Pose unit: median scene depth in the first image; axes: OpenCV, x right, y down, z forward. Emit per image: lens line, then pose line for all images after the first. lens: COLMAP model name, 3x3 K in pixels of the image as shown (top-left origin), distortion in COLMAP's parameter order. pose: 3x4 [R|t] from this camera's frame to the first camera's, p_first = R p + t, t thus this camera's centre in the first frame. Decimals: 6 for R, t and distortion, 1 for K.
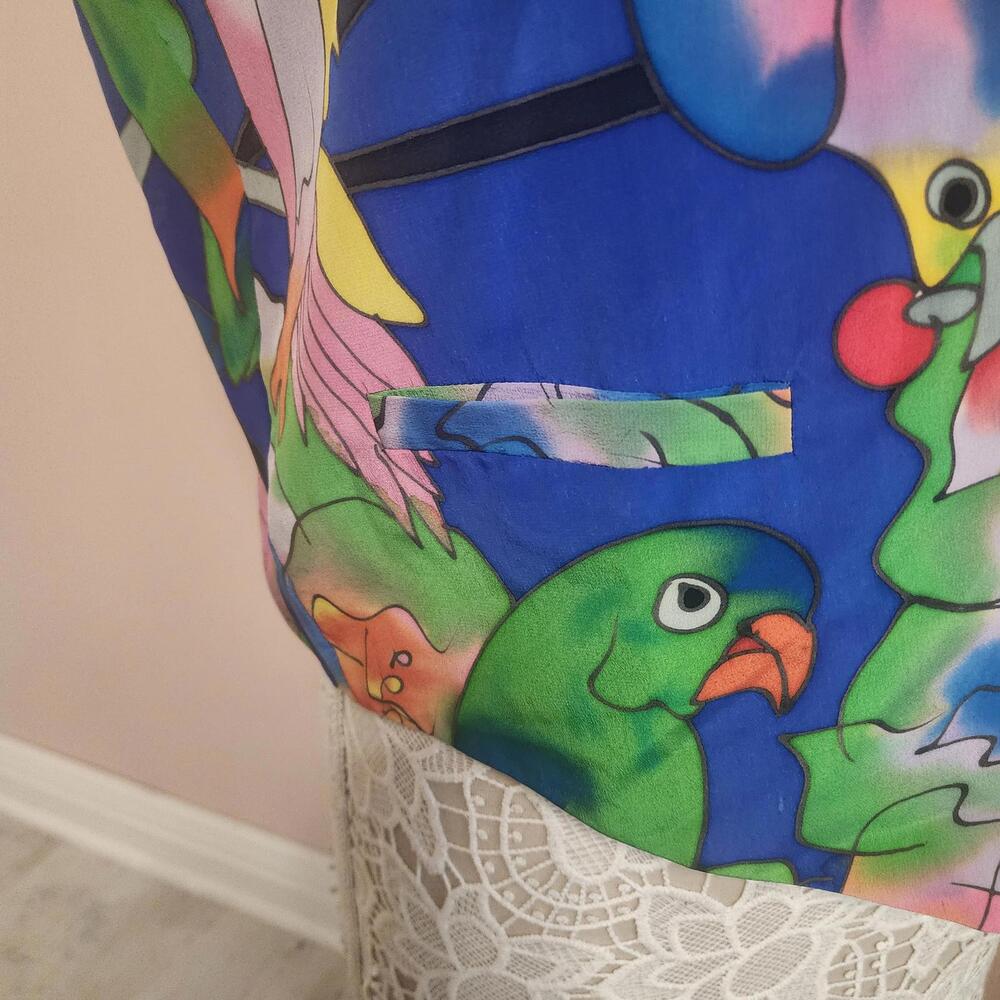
lens RADIAL K [[770.6, 0, 499.1], [0, 770.6, 474.0], [0, 0, 1]] dist [0.000135, -0.009656]
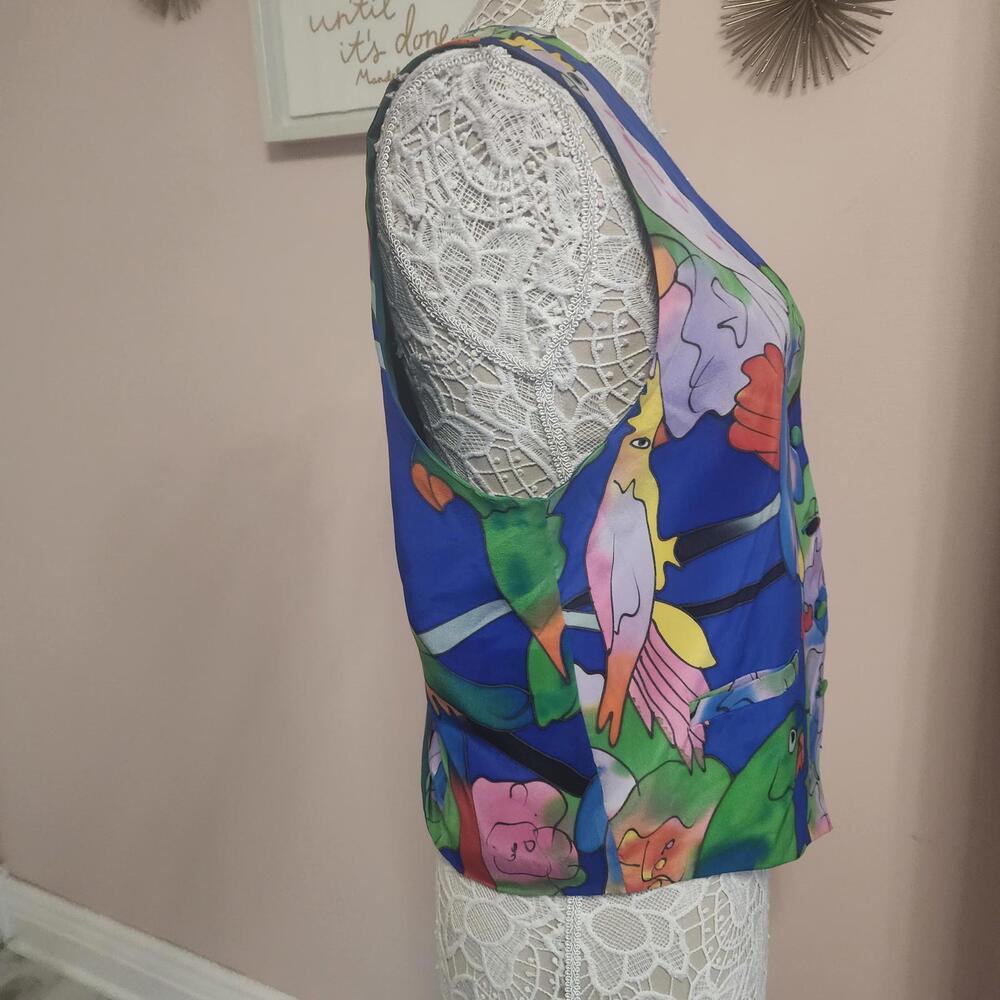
lens RADIAL K [[770.6, 0, 499.1], [0, 770.6, 474.0], [0, 0, 1]] dist [0.000135, -0.009656]
pose [[0.691820, -0.117607, 0.712428, -1.823737], [0.308113, 0.940395, -0.143960, -0.511695], [-0.653033, 0.319103, 0.686820, -0.311945]]
